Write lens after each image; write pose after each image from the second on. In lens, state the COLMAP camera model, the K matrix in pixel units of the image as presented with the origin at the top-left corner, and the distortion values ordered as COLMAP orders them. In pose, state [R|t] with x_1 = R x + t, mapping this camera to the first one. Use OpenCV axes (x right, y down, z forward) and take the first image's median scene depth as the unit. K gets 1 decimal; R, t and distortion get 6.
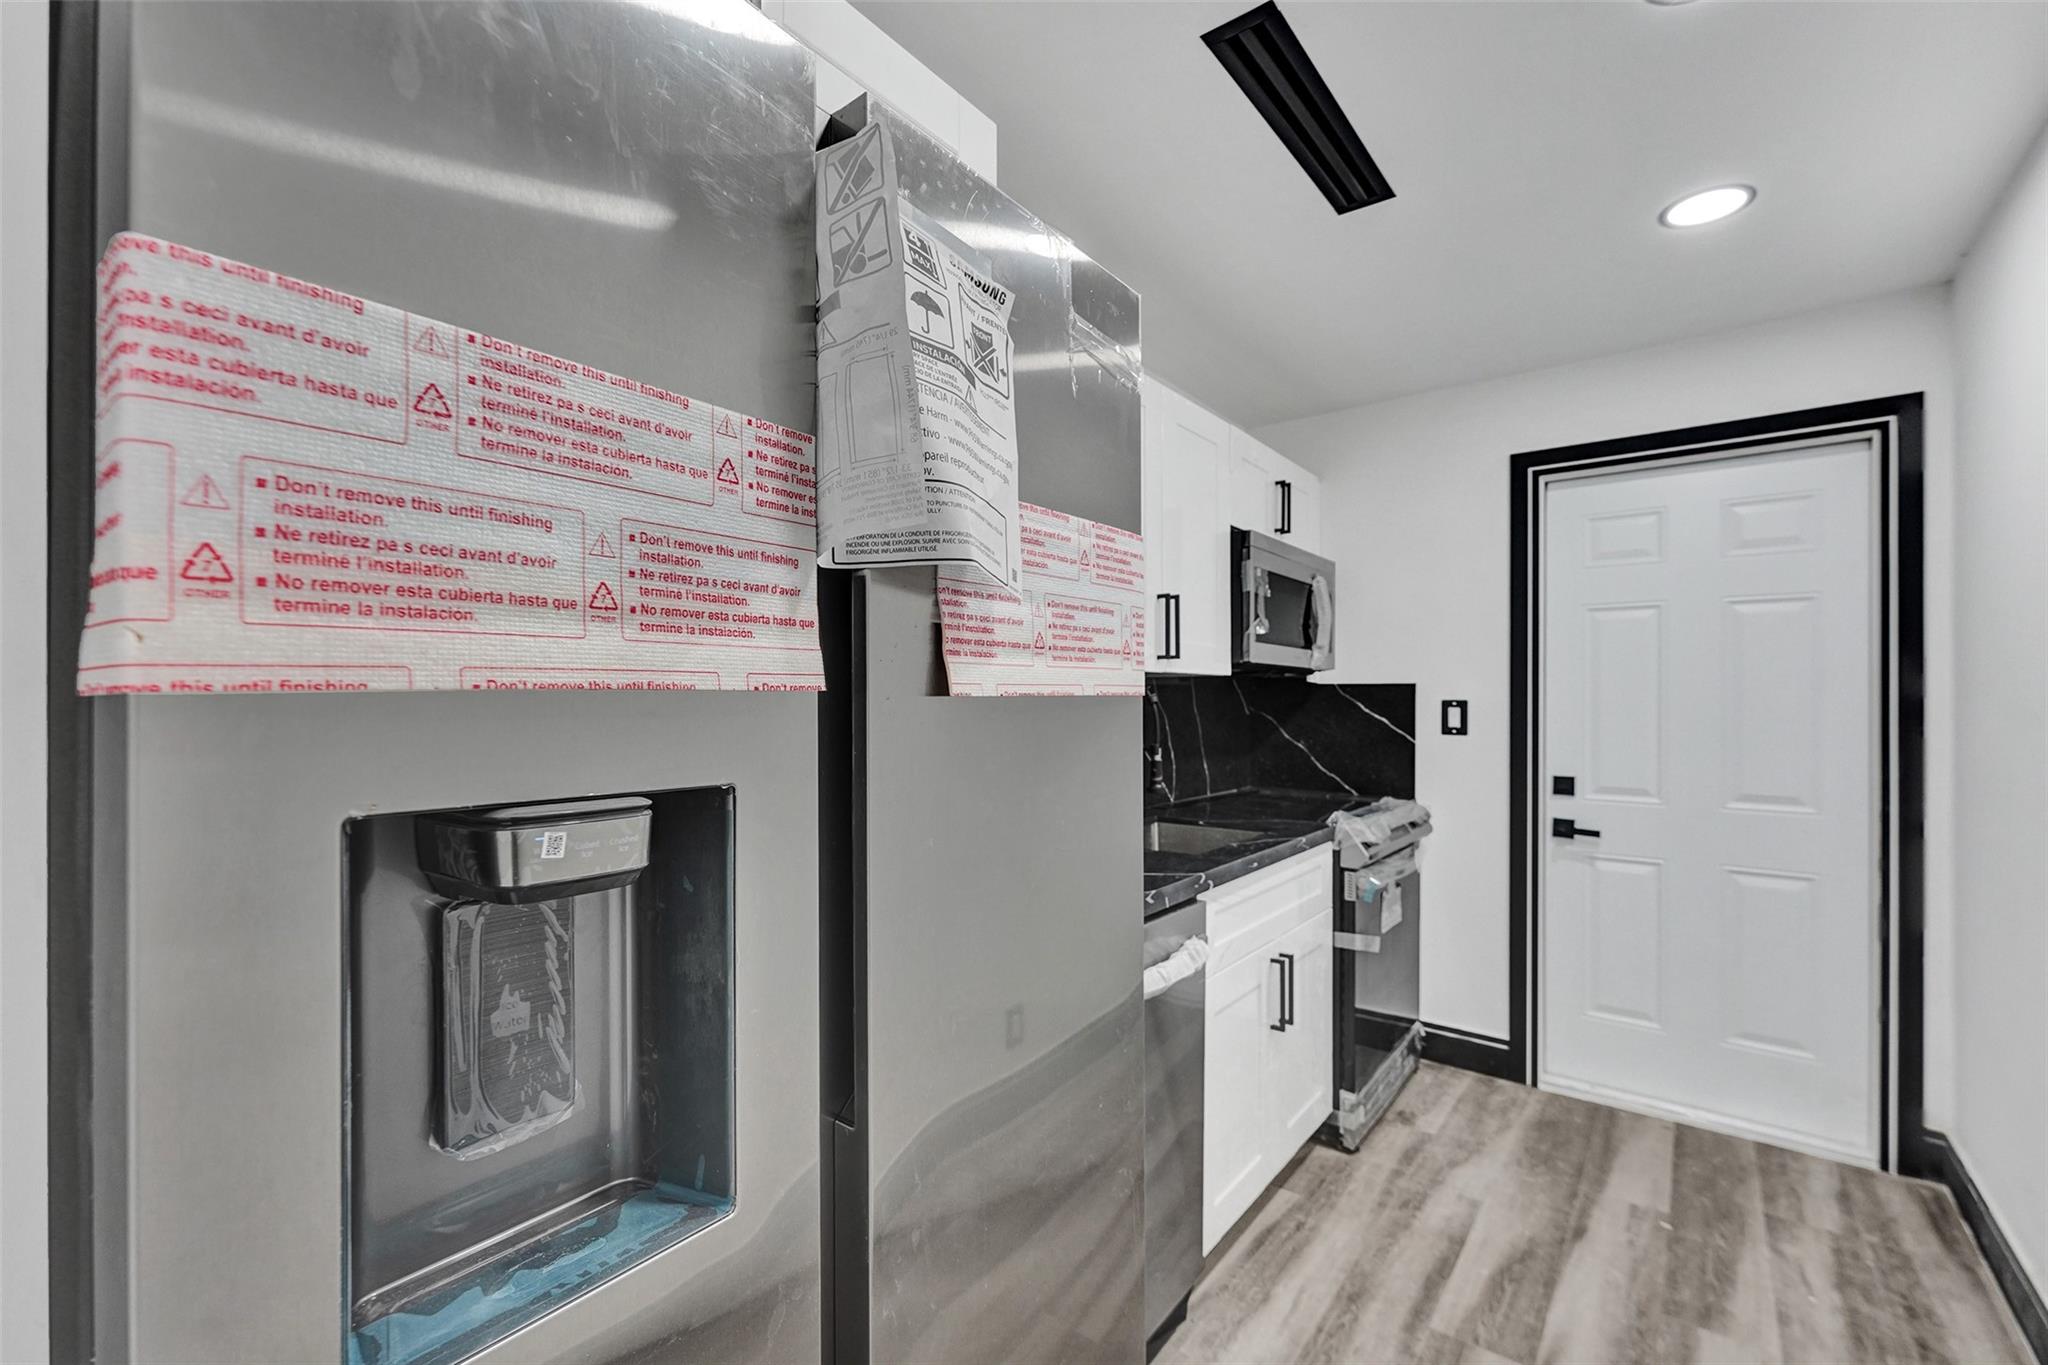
lens RADIAL K [[862.6, 0, 1024.2], [0, 862.6, 700.5], [0, 0, 1]] dist [-0.000551, 0.000051]
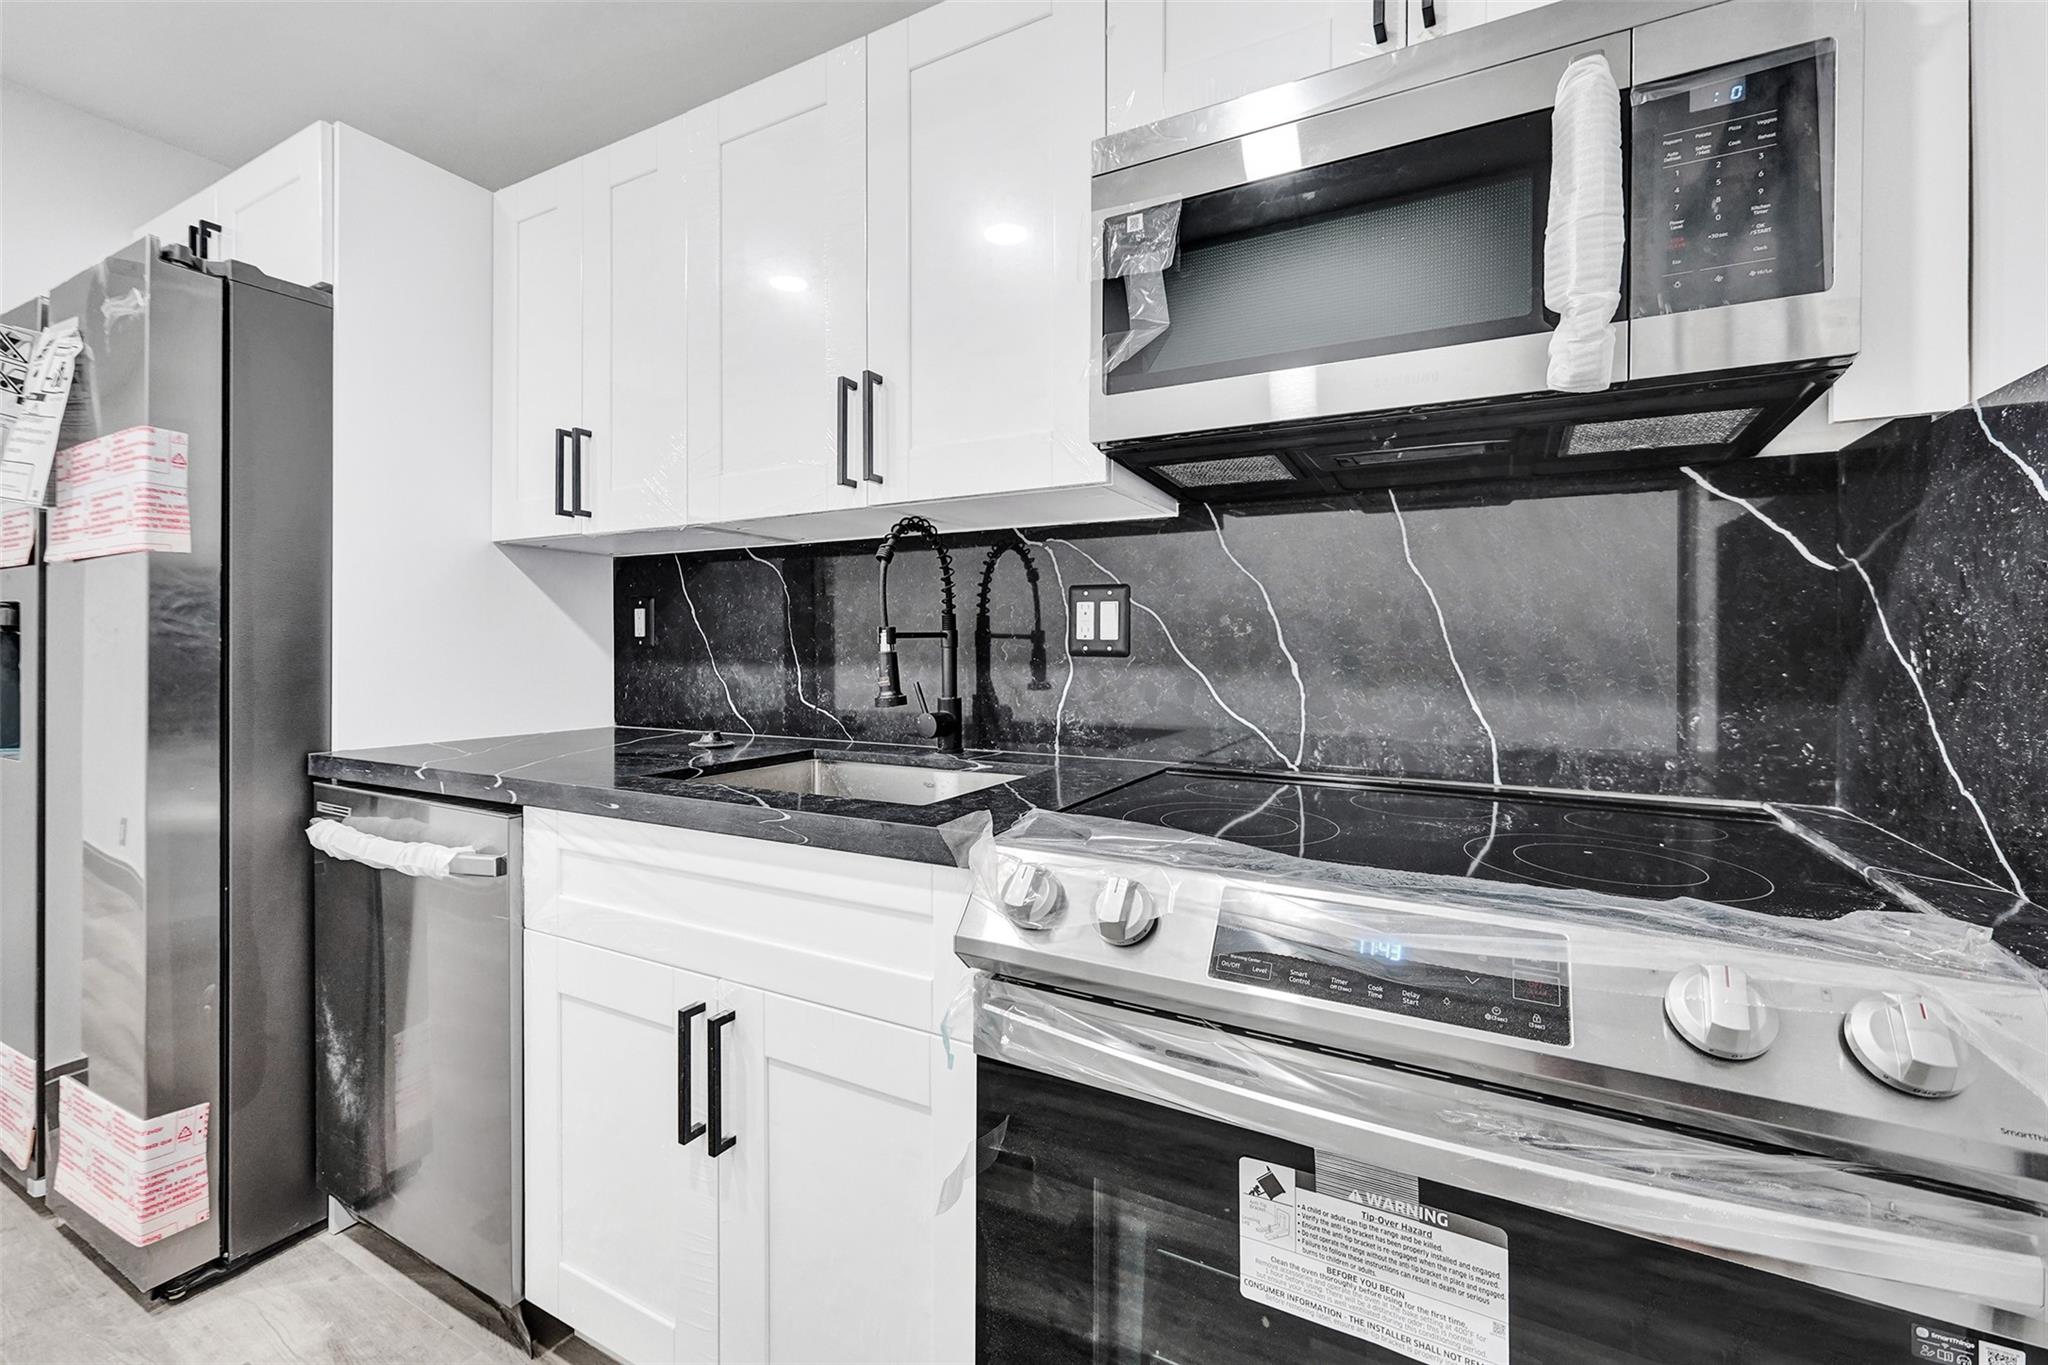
lens RADIAL K [[864.0, 0, 1029.0], [0, 864.0, 647.7], [0, 0, 1]] dist [0.000374, 0.000528]
pose [[0.161813, 0.003128, -0.986816, 0.643729], [0.000774, 0.999994, 0.003296, 0.053088], [0.986821, -0.001297, 0.161810, 0.833353]]
